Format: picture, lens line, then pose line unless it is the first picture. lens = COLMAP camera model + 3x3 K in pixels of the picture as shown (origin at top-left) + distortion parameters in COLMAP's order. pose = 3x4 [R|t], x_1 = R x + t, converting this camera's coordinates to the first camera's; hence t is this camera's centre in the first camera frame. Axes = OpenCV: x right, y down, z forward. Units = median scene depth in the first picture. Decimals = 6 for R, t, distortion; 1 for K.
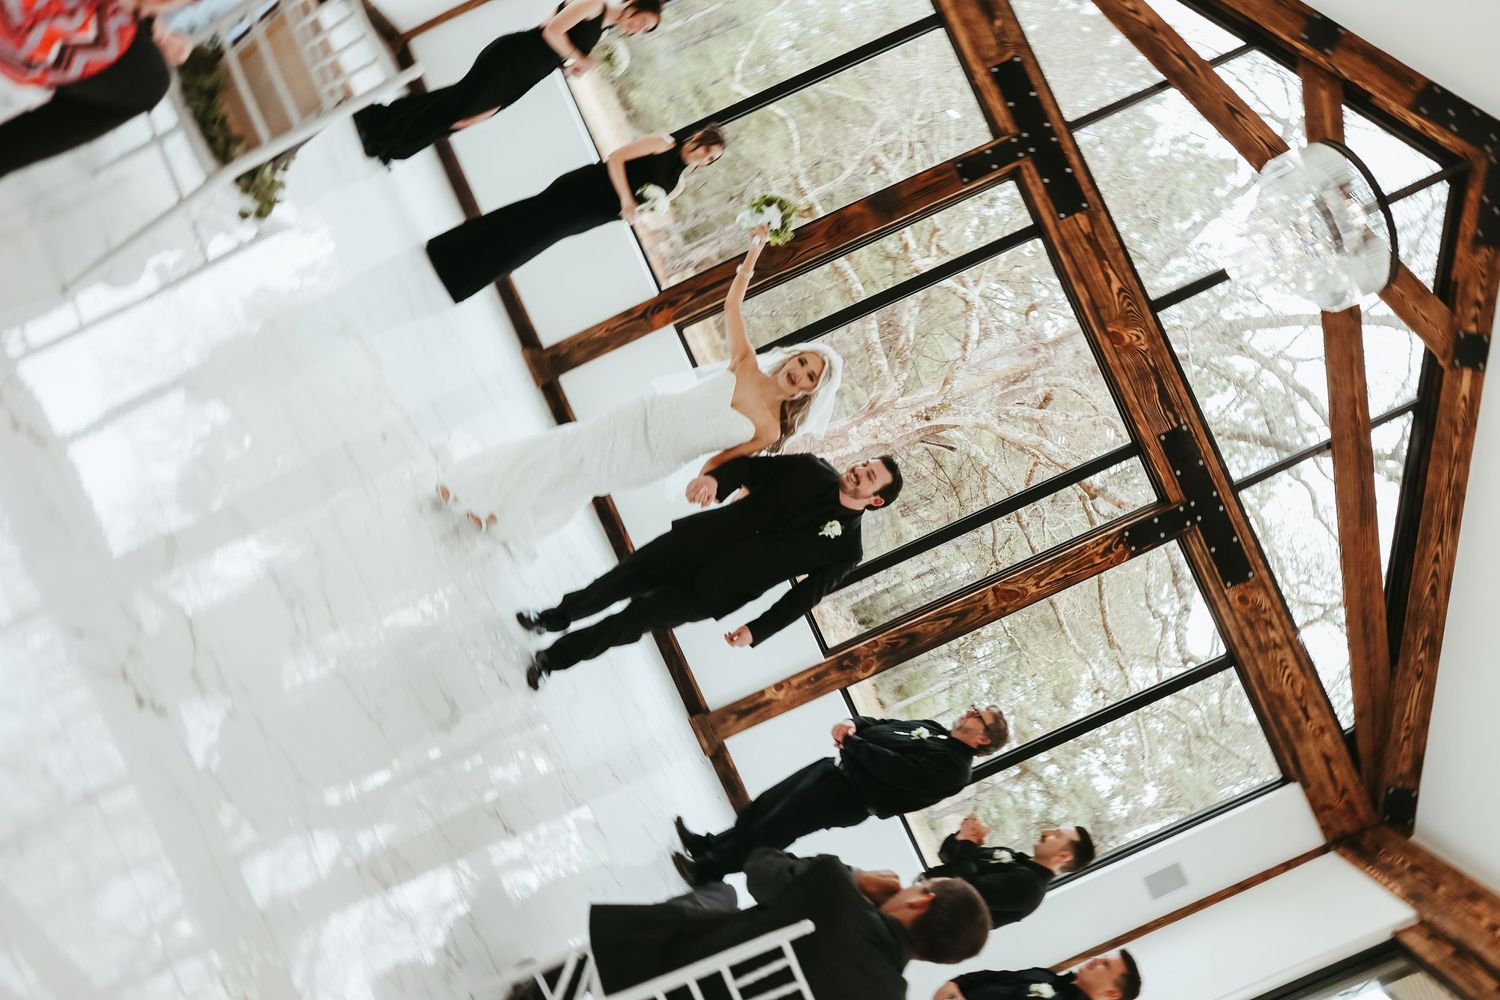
lens RADIAL K [[1210.6, 0, 775.4], [0, 1210.6, 494.5], [0, 0, 1]] dist [-0.027084, -0.157585]
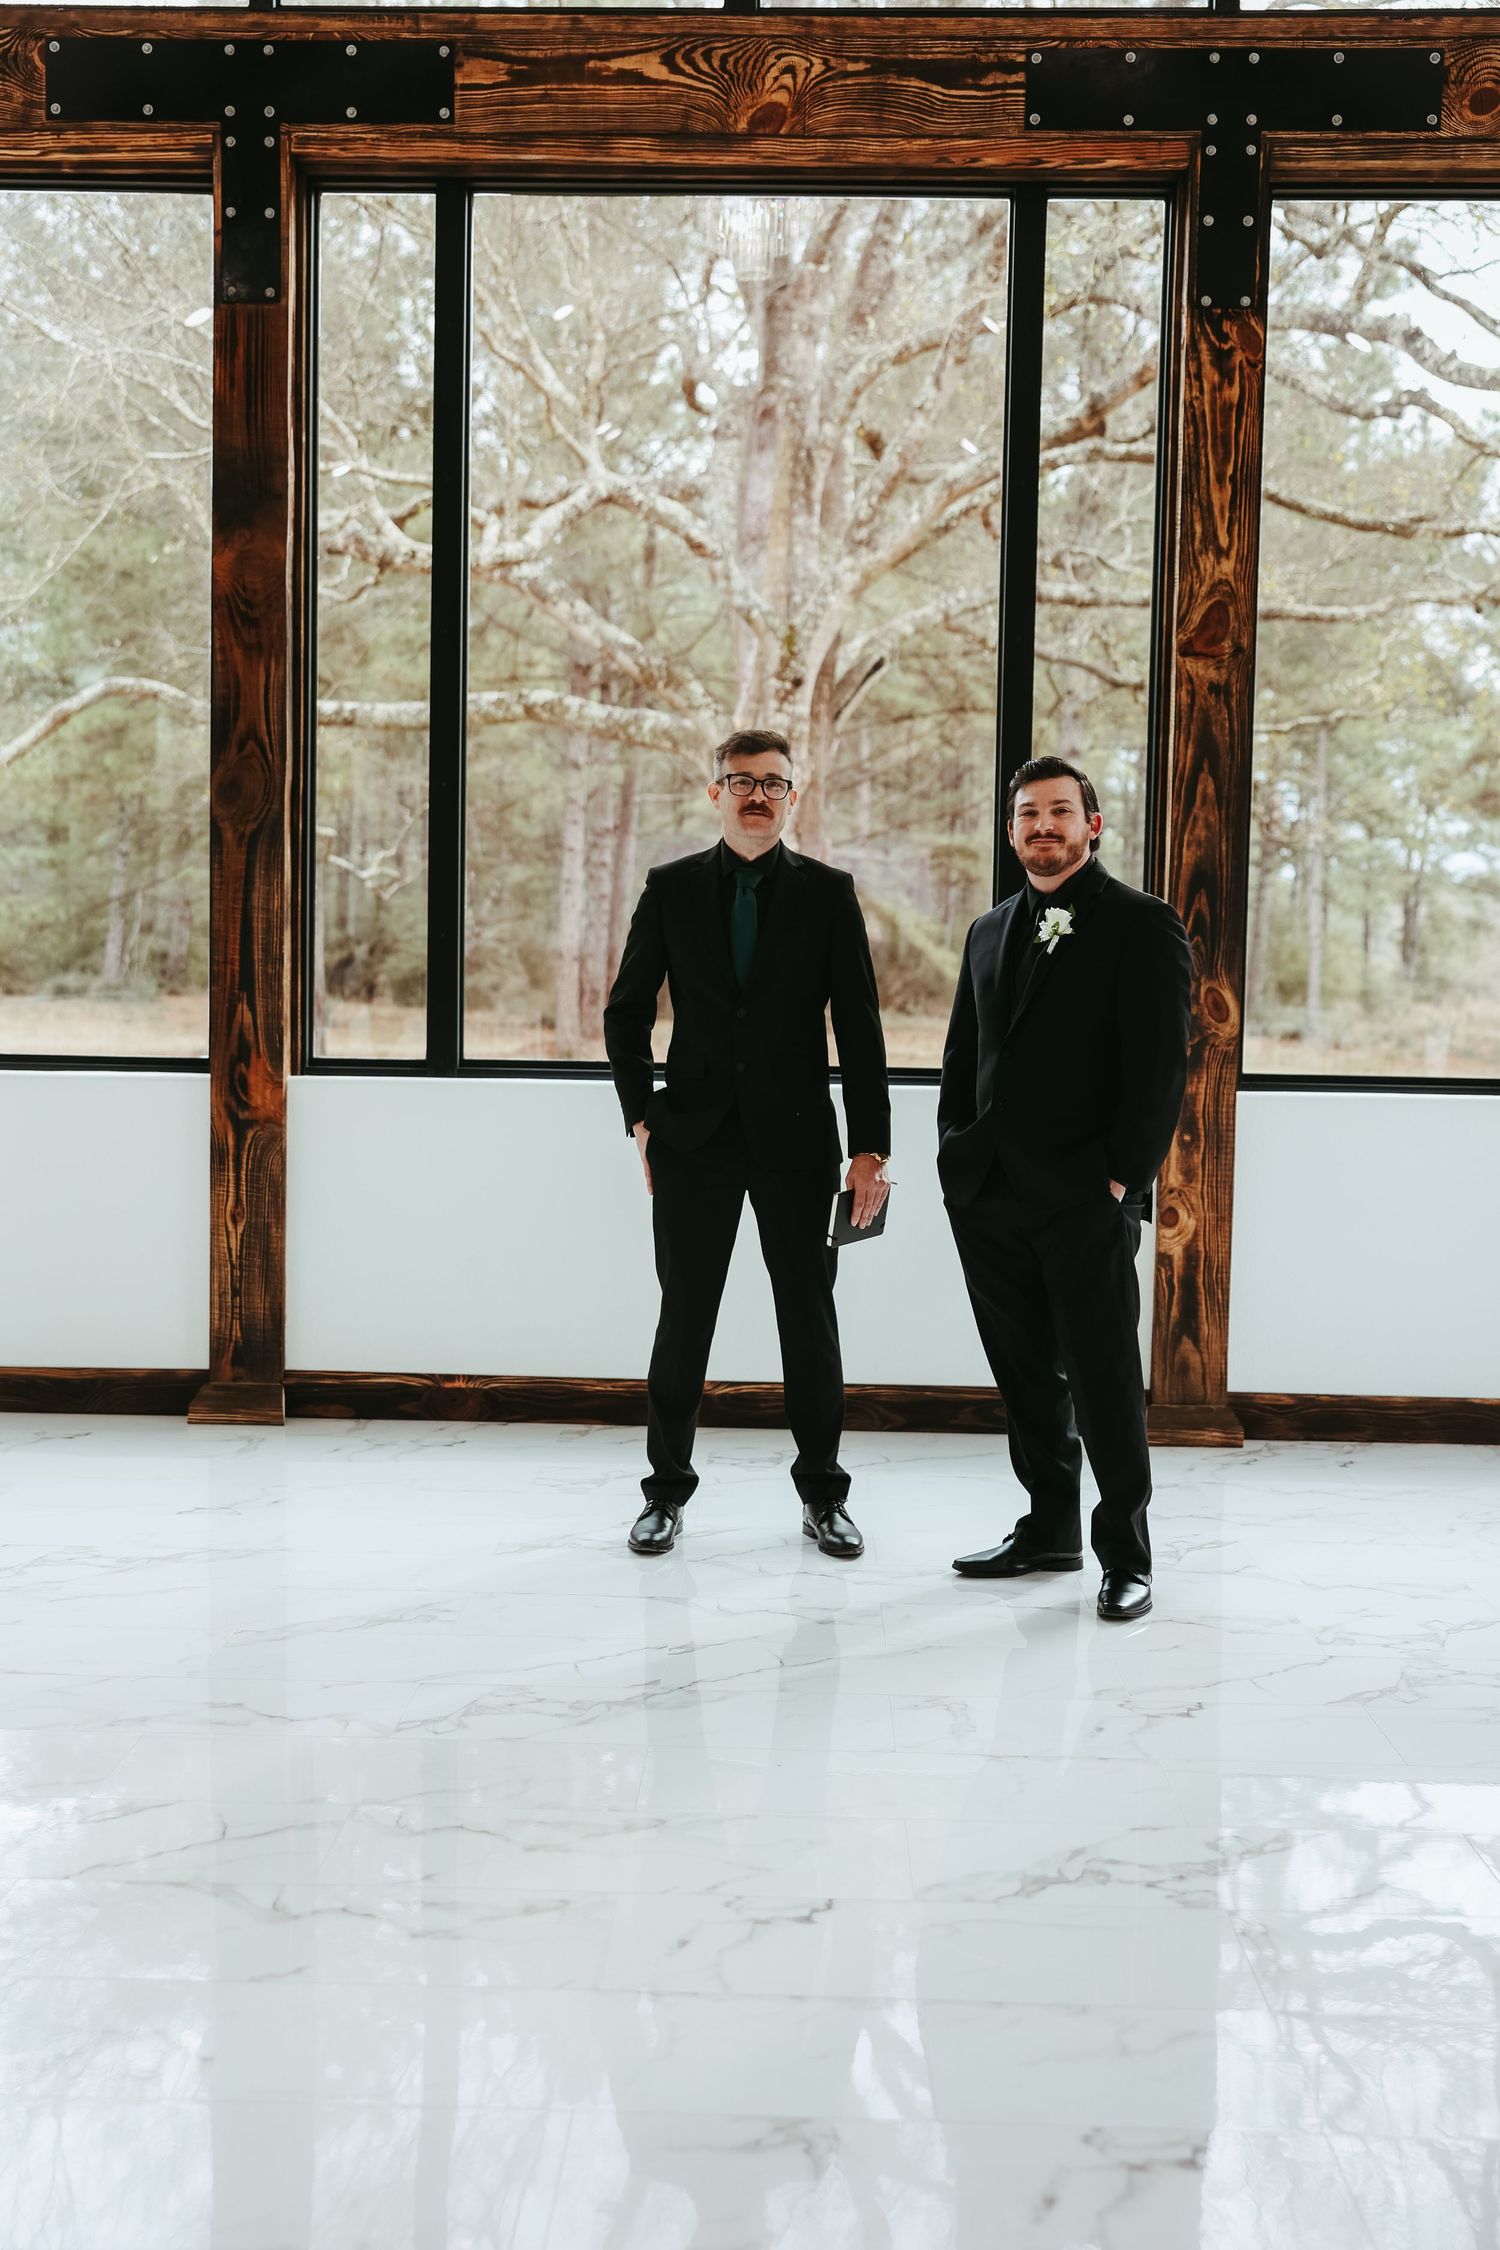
lens RADIAL K [[2378.1, 0, 739.5], [0, 2378.1, 1121.2], [0, 0, 1]] dist [0.009124, 0.035935]
pose [[0.432469, -0.900605, -0.043368, 0.004559], [0.900904, 0.433566, -0.019811, 0.026487], [0.036645, -0.030503, 0.998863, 0.169649]]
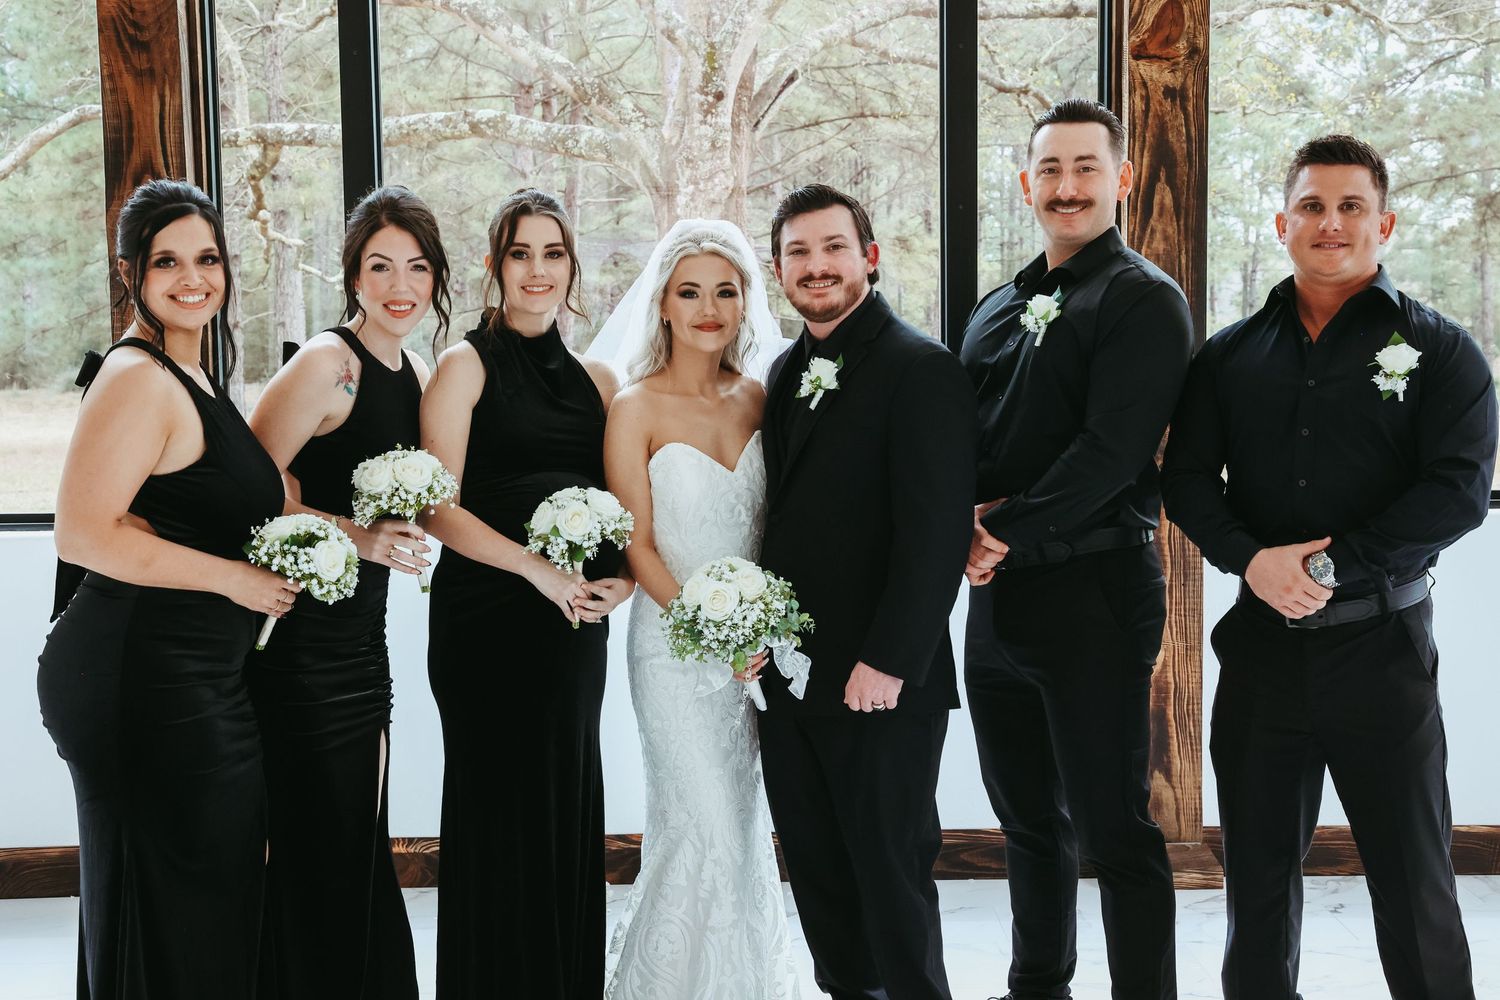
lens RADIAL K [[2027.4, 0, 750.0], [0, 2027.4, 500.0], [0, 0, 1]] dist [0.093973, 0.037348]
pose [[0.403974, -0.913834, -0.041392, 0.024471], [0.914771, 0.403565, 0.018169, 0.009043], [0.000101, -0.045204, 0.998978, 0.325401]]
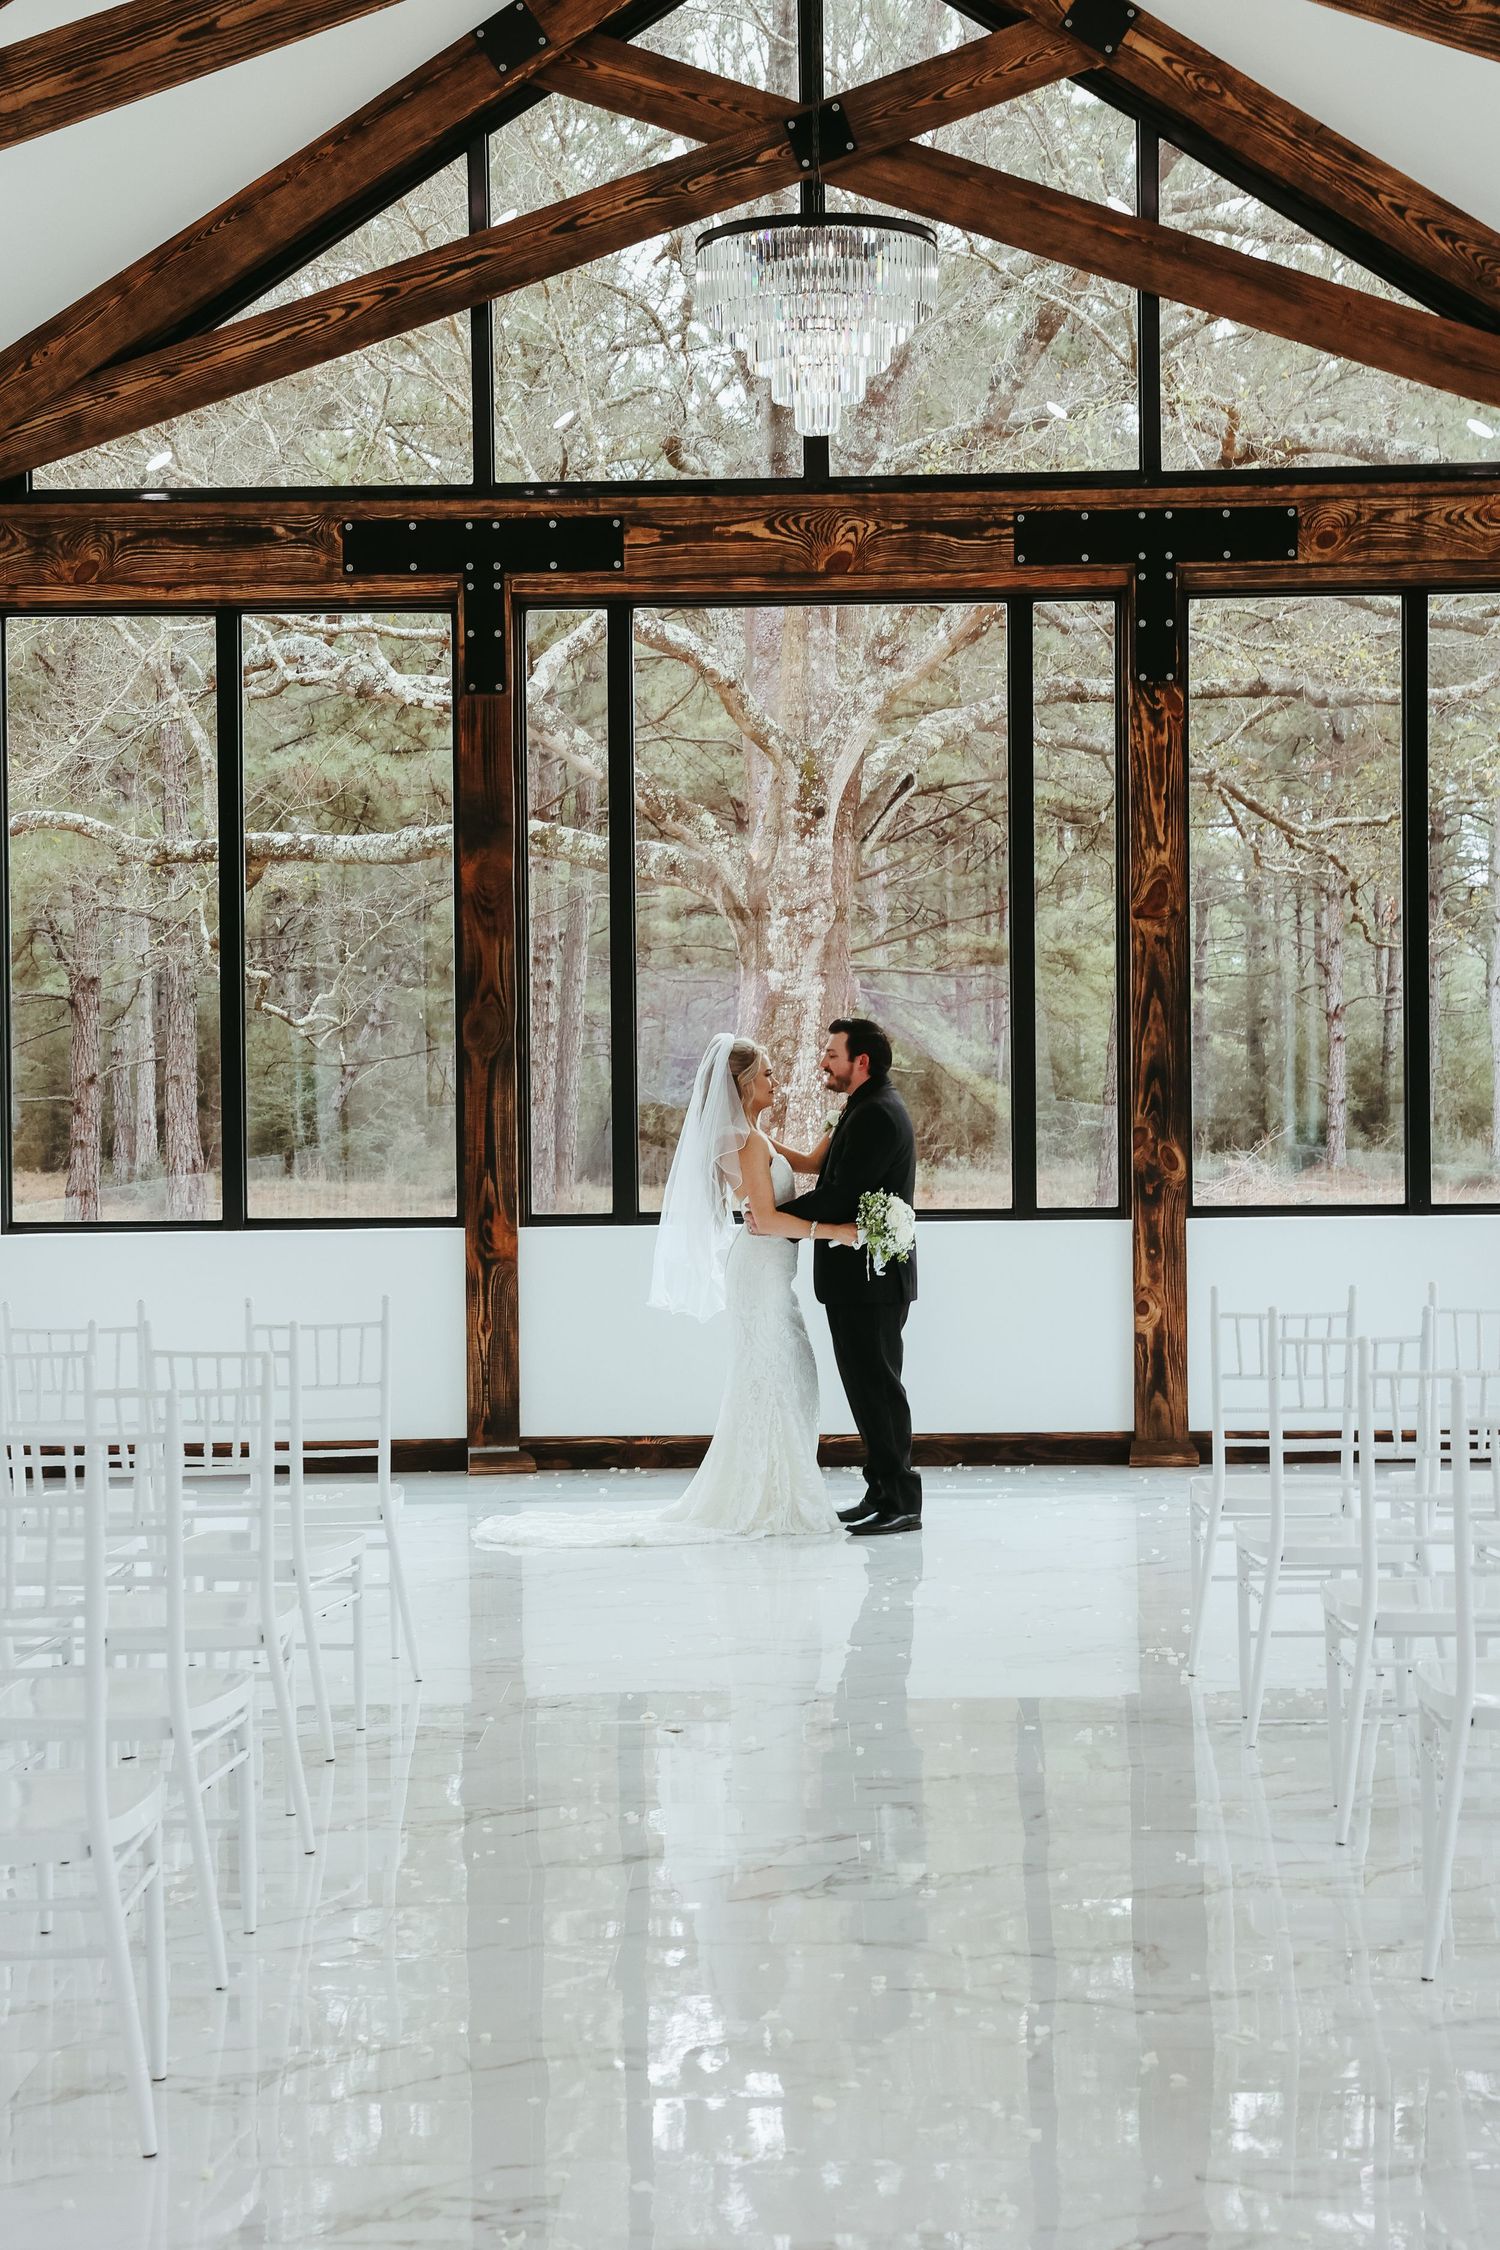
lens RADIAL K [[3605.7, 0, 750.0], [0, 3605.7, 1125.0], [0, 0, 1]] dist [0.152323, -0.056653]
pose [[0.405827, -0.913809, 0.016023, -0.021707], [0.913703, 0.405247, -0.030364, -0.001050], [0.021254, 0.026963, 0.999410, -0.800565]]
